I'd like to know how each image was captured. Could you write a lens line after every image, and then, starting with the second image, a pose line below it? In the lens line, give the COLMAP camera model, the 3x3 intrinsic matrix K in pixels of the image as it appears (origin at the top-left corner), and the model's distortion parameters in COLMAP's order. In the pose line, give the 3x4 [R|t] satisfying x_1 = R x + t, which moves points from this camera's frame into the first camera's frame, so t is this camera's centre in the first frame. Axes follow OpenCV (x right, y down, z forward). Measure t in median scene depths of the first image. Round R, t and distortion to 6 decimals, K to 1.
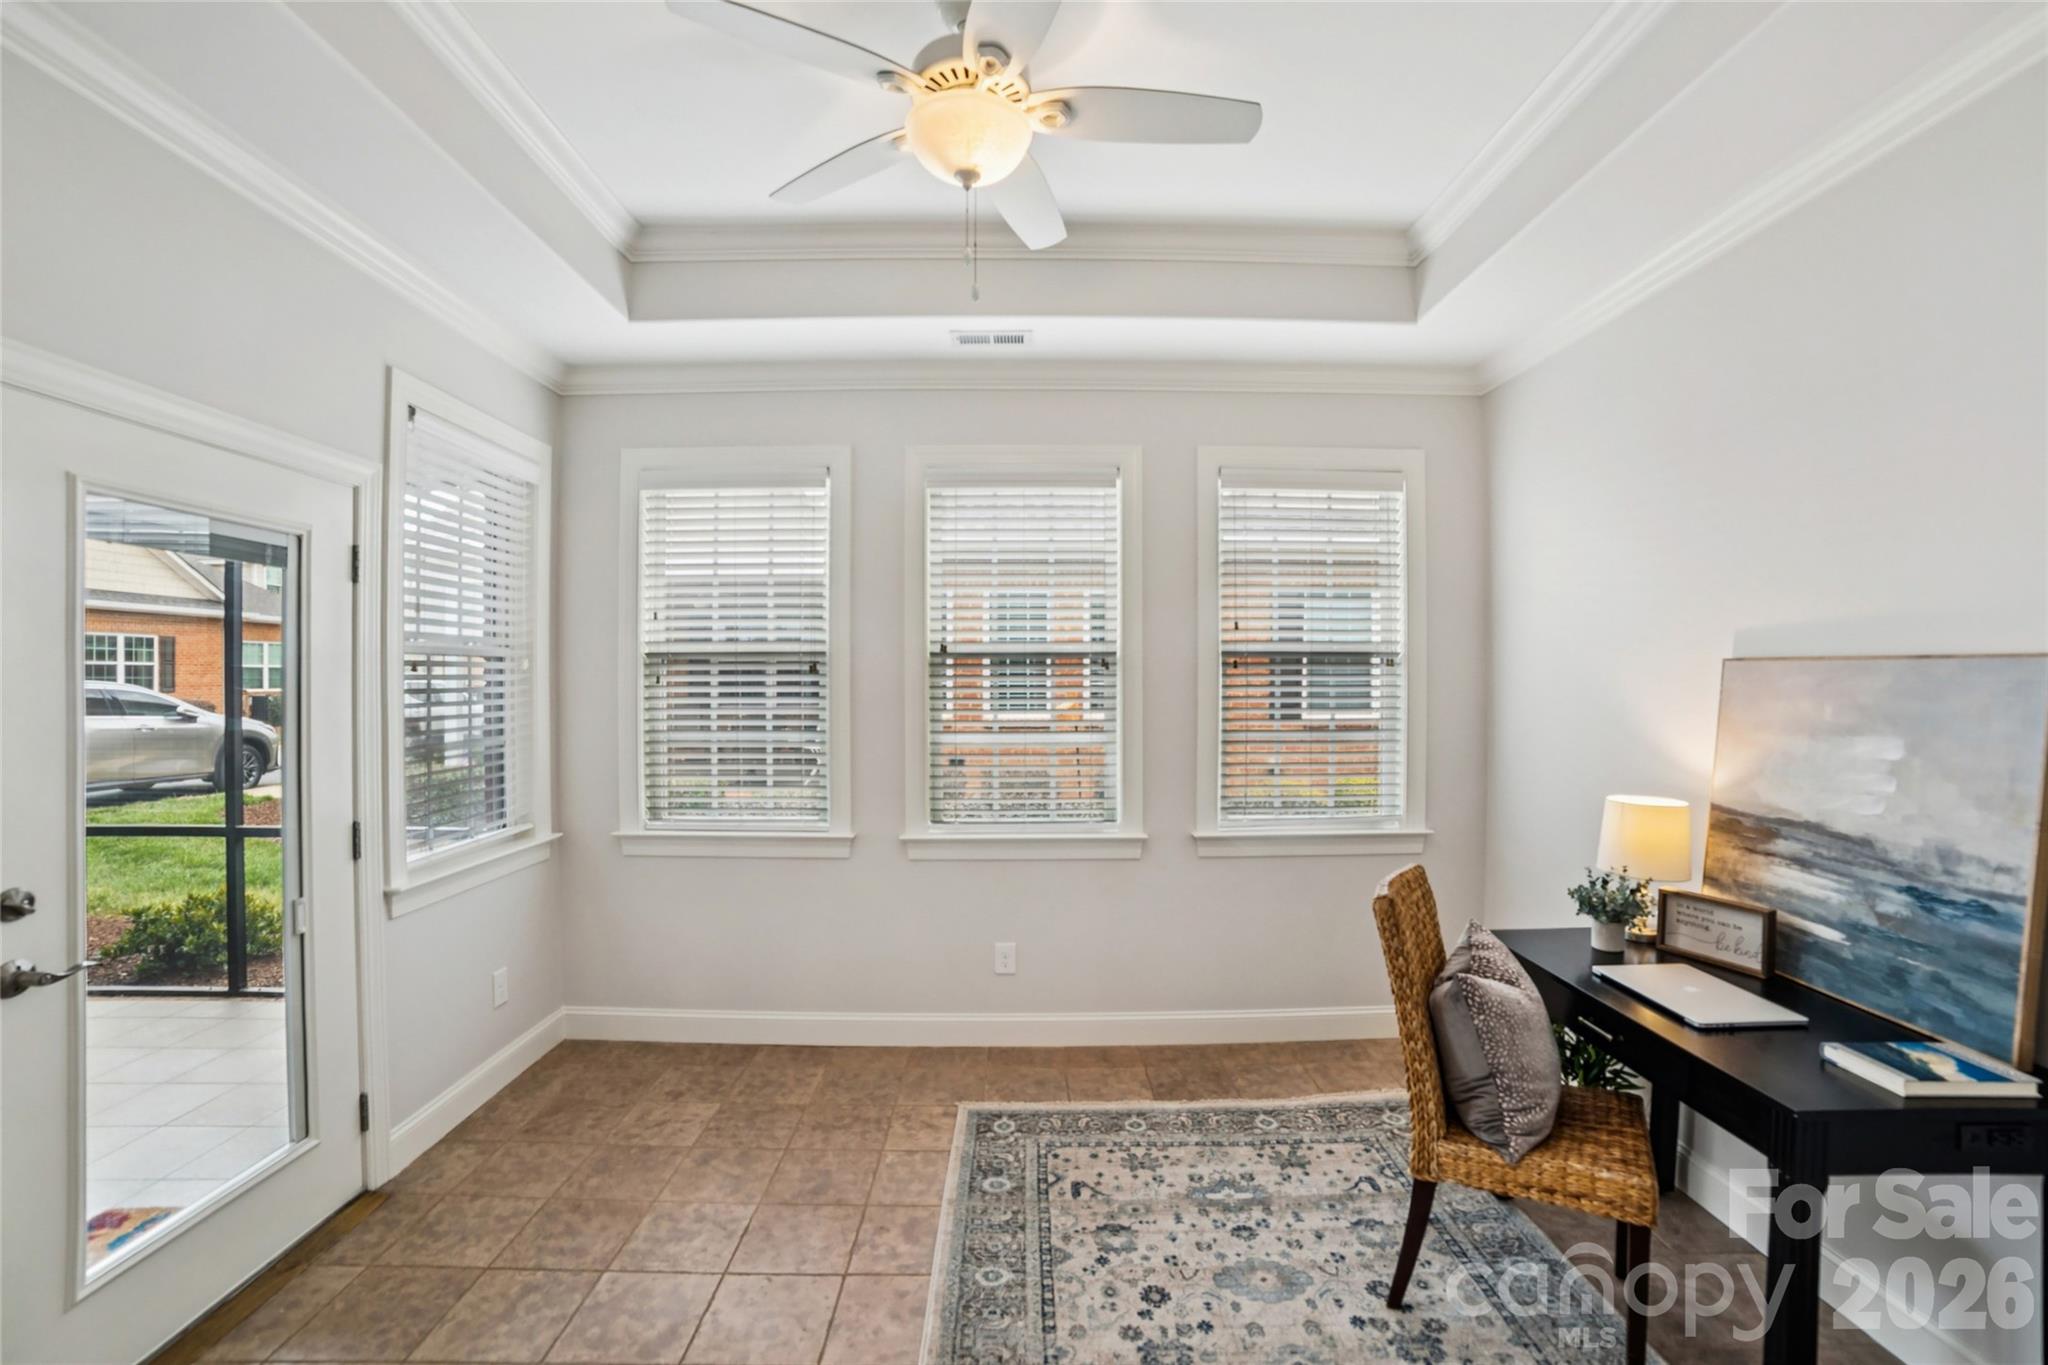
lens RADIAL K [[874.4, 0, 1026.1], [0, 874.4, 674.4], [0, 0, 1]] dist [-0.041639, 0.010372]
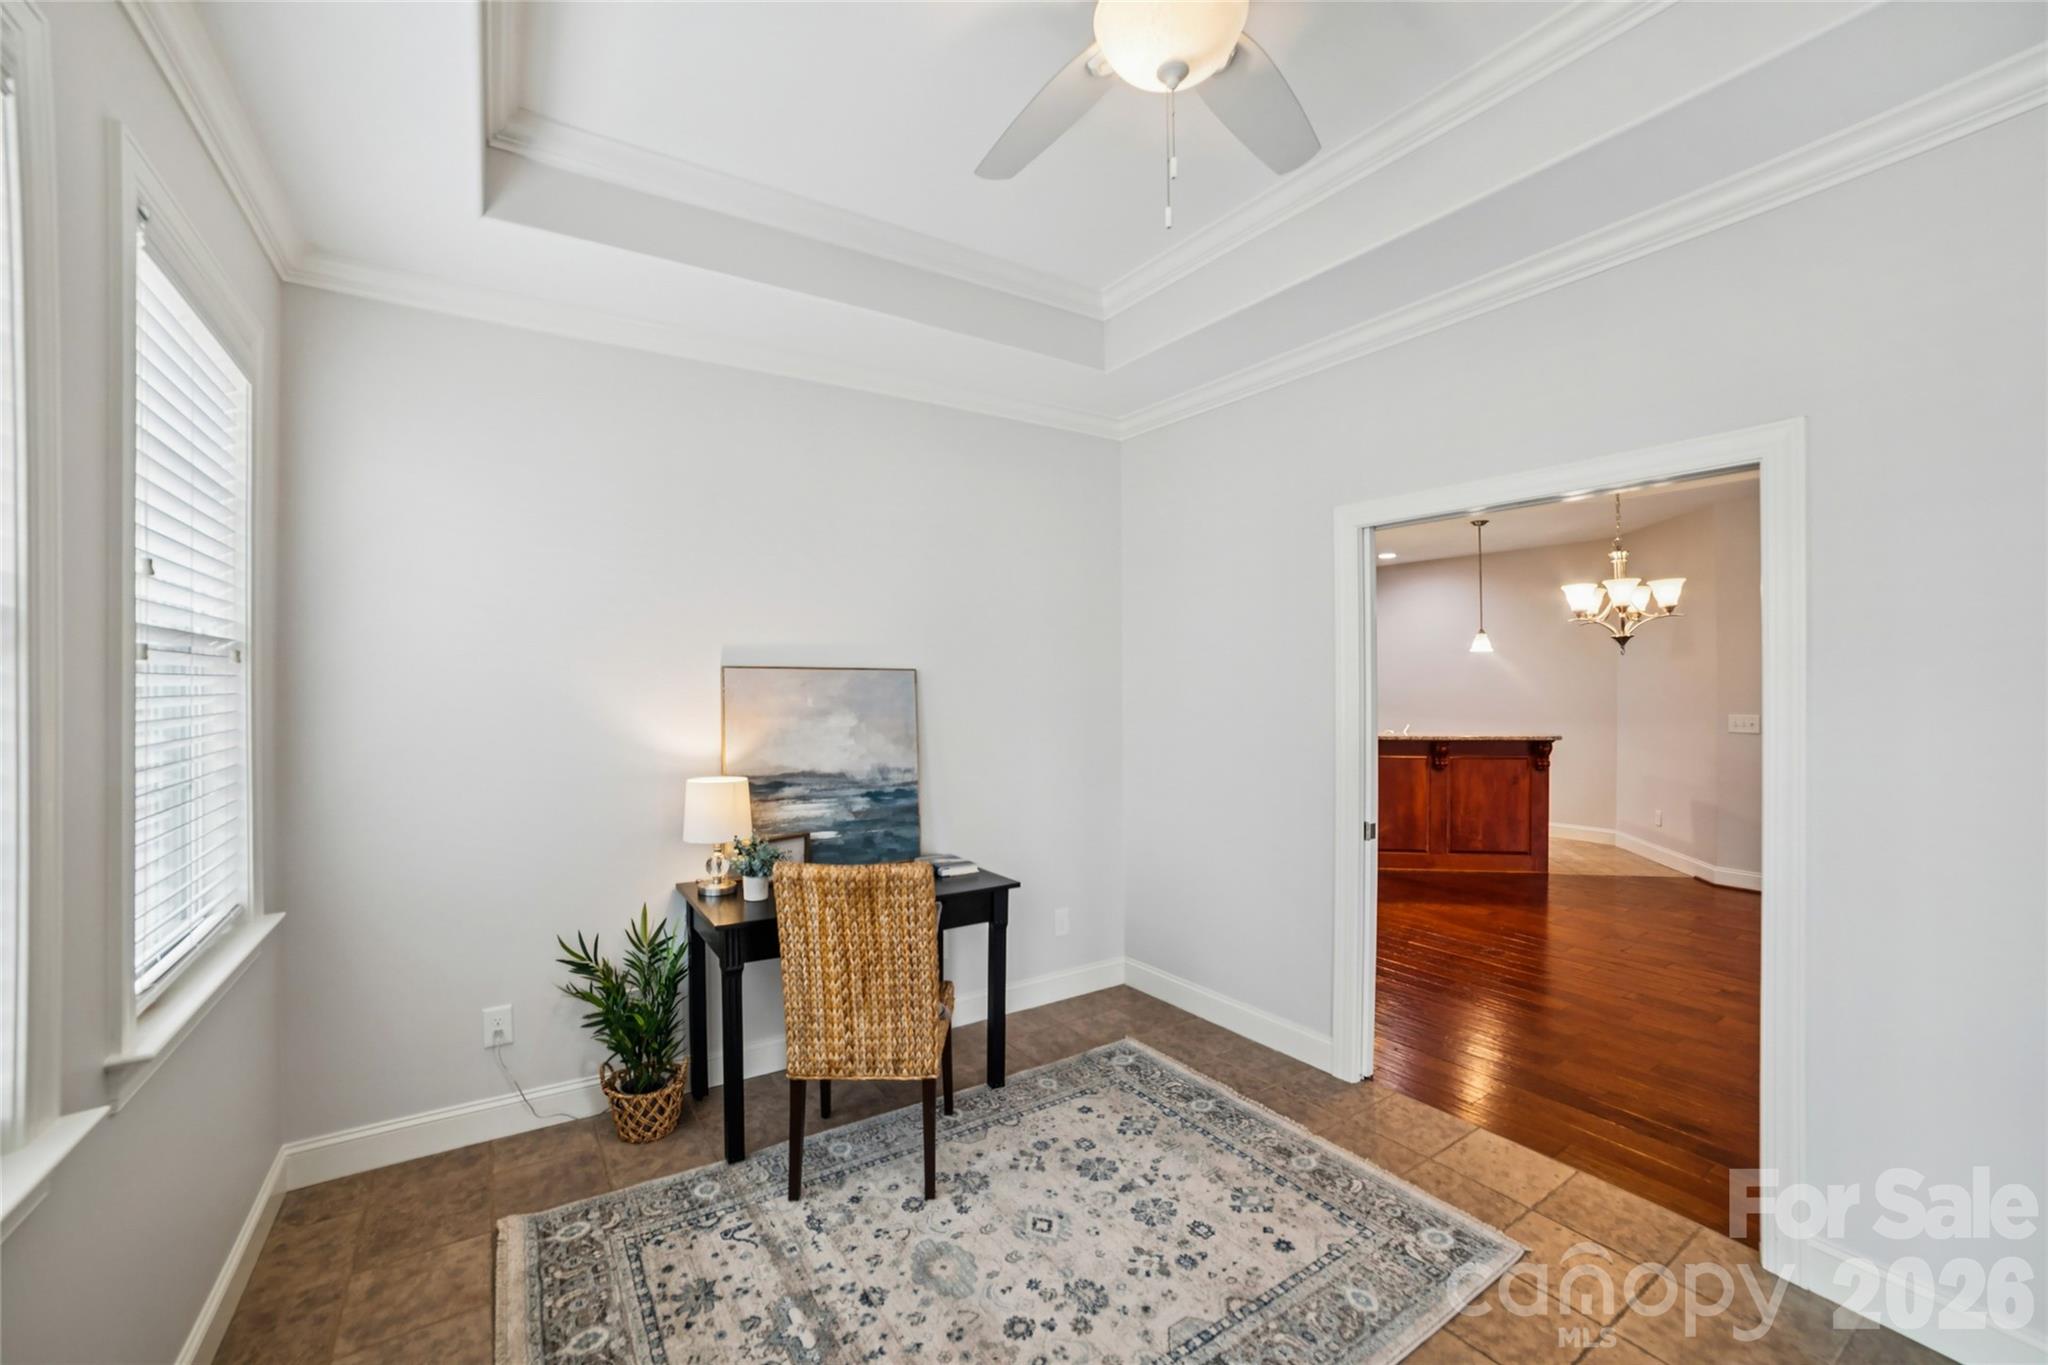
lens RADIAL K [[874.4, 0, 1013.1], [0, 874.4, 691.4], [0, 0, 1]] dist [-0.041639, 0.010372]
pose [[-0.541371, -0.007379, 0.840751, -0.678640], [-0.003188, 0.999972, 0.006724, 0.013034], [-0.840778, 0.000960, -0.541380, 1.611107]]
